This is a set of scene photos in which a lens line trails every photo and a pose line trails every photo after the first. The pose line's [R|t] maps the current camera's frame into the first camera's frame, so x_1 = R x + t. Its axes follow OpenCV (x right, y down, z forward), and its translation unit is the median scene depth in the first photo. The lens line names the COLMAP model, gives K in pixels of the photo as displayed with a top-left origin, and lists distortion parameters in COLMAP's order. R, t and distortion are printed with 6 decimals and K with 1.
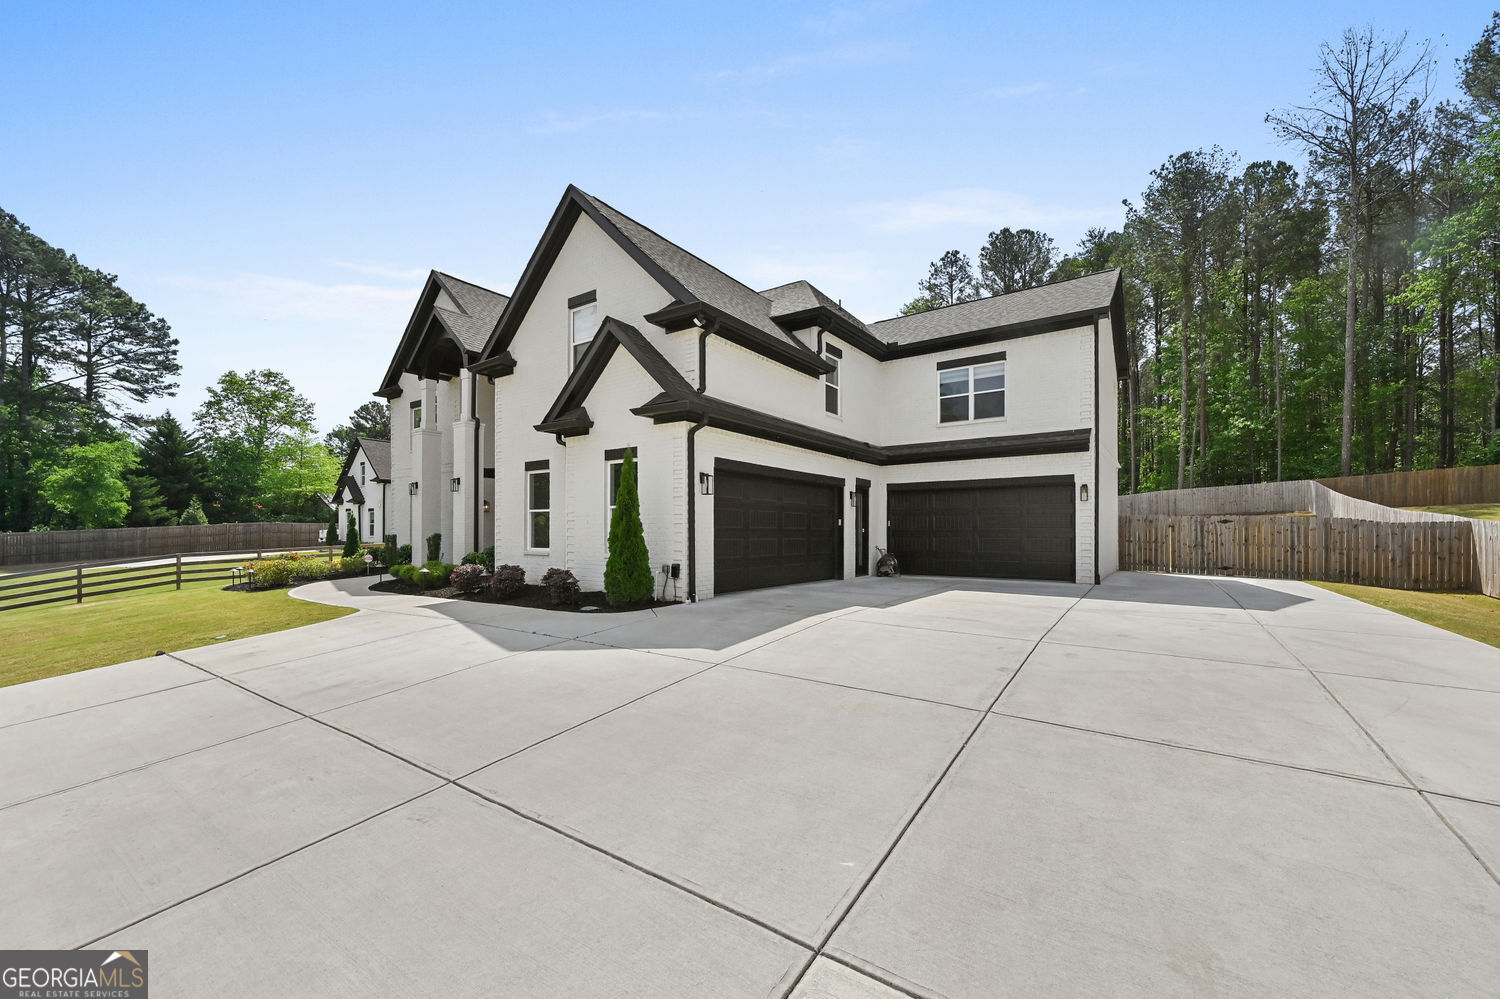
lens RADIAL K [[601.9, 0, 756.3], [0, 601.9, 527.5], [0, 0, 1]] dist [-0.000940, -0.000552]
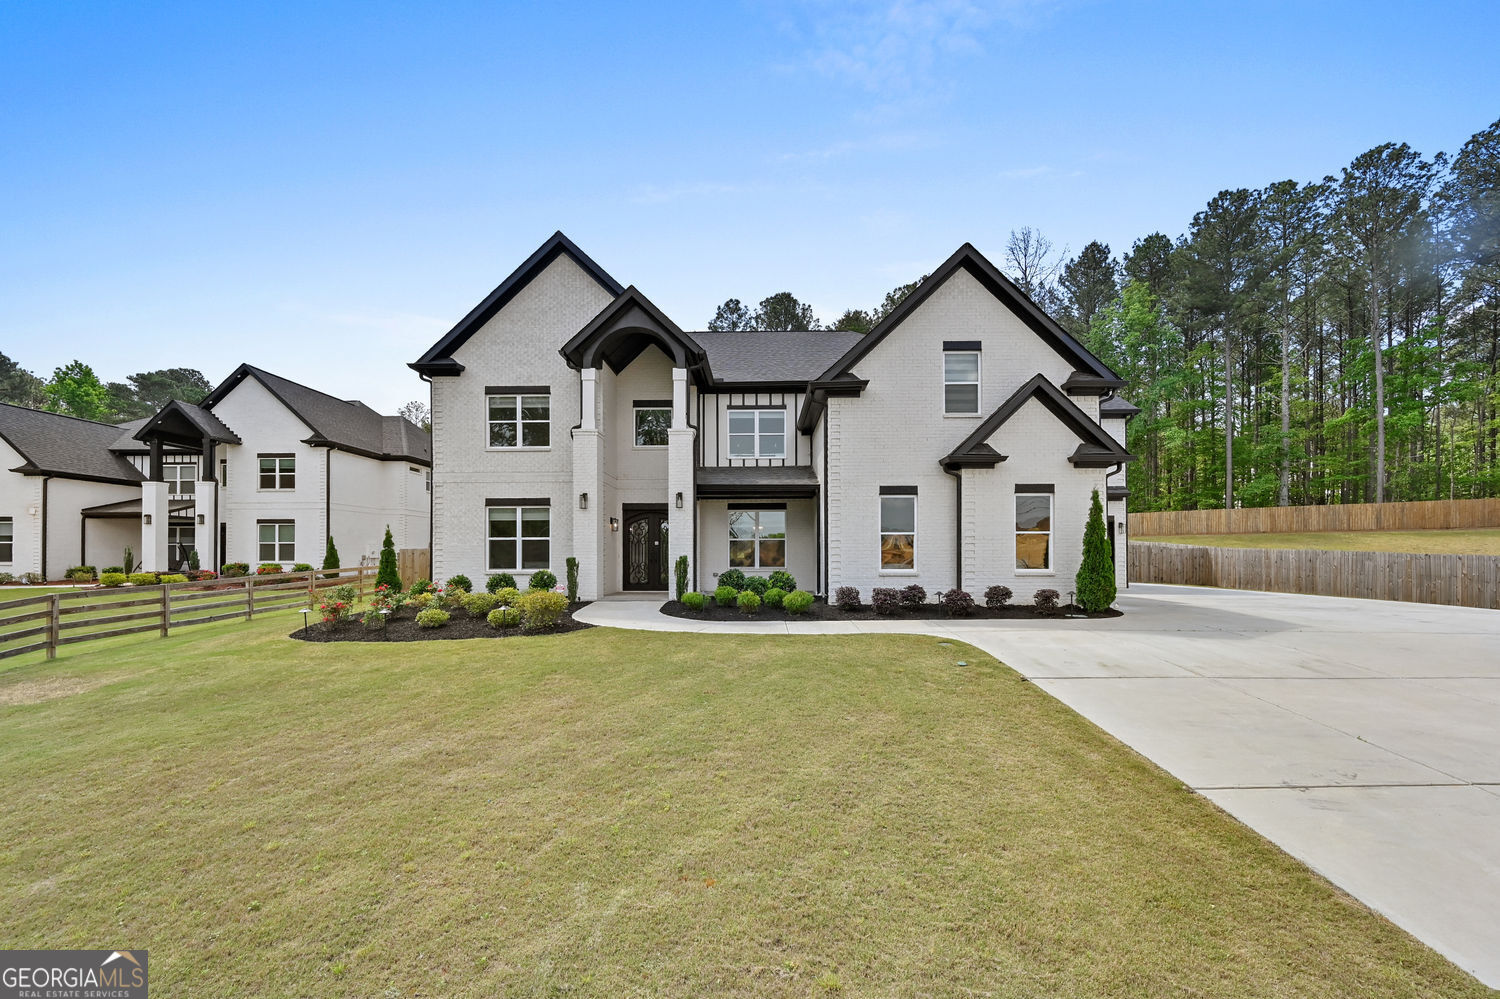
lens RADIAL K [[609.1, 0, 750.6], [0, 609.1, 548.6], [0, 0, 1]] dist [0.000535, 0.000125]
pose [[0.828019, 0.004477, 0.560683, -0.819216], [-0.002330, 0.999987, -0.004542, 0.002483], [-0.560696, 0.002455, 0.828018, 0.186686]]
